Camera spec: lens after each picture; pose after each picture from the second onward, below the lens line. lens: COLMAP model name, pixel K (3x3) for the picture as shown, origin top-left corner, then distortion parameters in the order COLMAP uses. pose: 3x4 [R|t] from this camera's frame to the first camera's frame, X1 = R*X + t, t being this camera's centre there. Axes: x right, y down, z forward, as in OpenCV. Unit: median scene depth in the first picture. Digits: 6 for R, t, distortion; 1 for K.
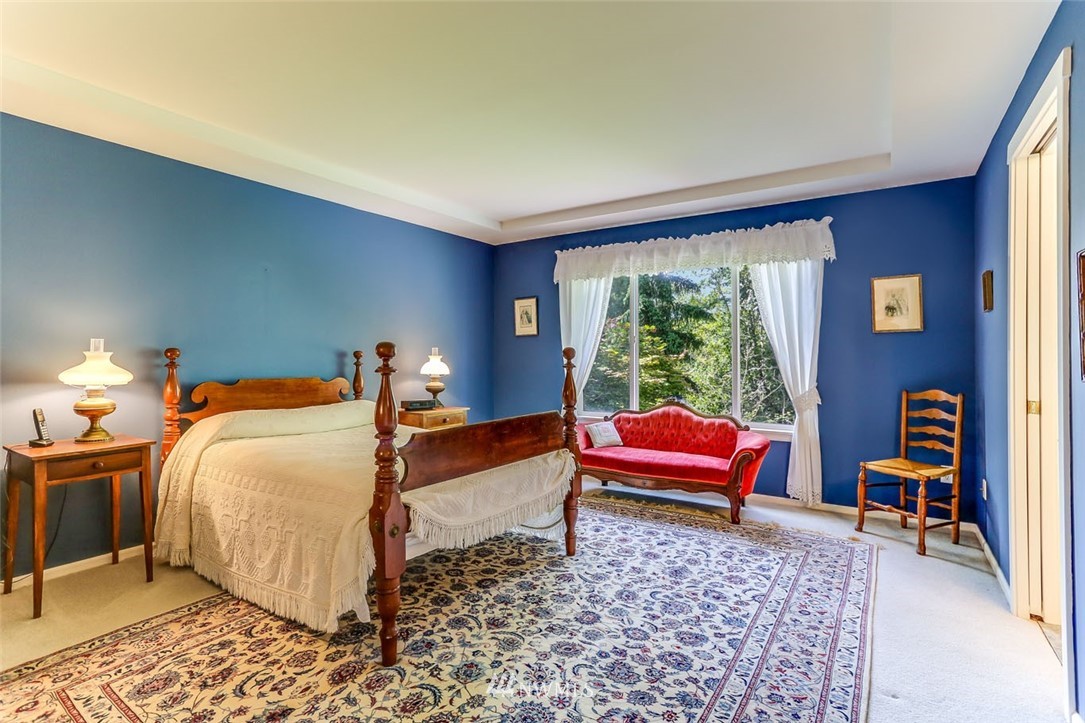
lens RADIAL K [[527.8, 0, 542.4], [0, 527.8, 356.4], [0, 0, 1]] dist [-0.025893, 0.015034]
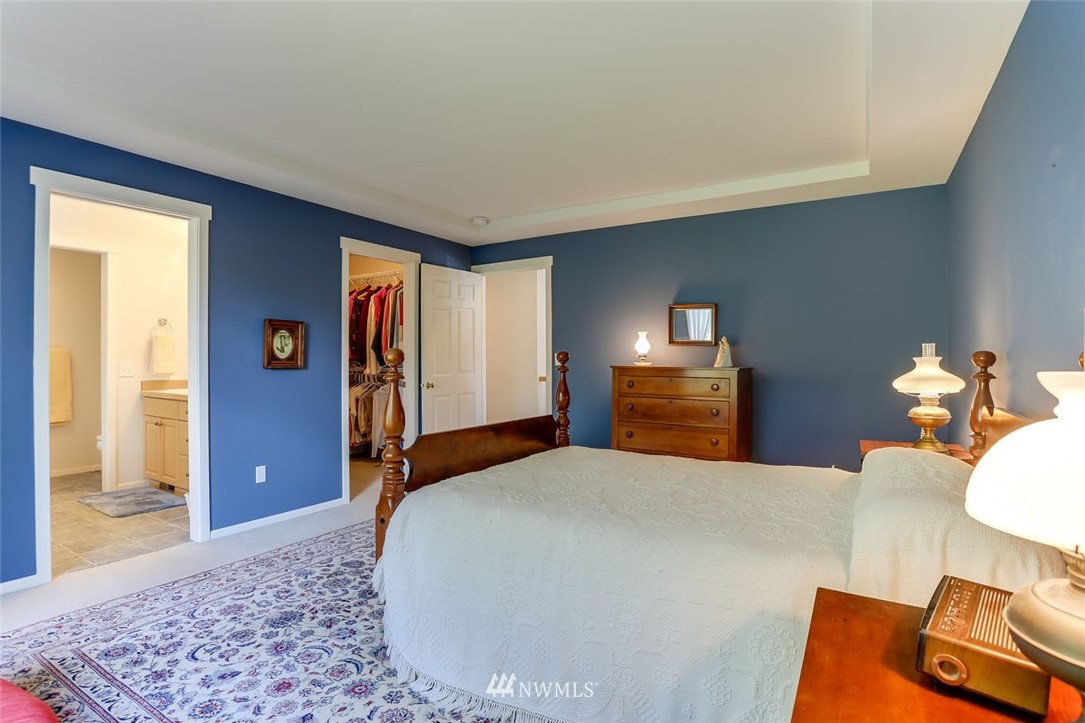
lens RADIAL K [[544.4, 0, 544.7], [0, 544.4, 362.2], [0, 0, 1]] dist [-0.029201, 0.000288]
pose [[-0.998947, -0.002259, -0.045815, -0.126557], [-0.002749, 0.999940, 0.010637, -0.009165], [0.045788, 0.010752, -0.998893, 2.006336]]
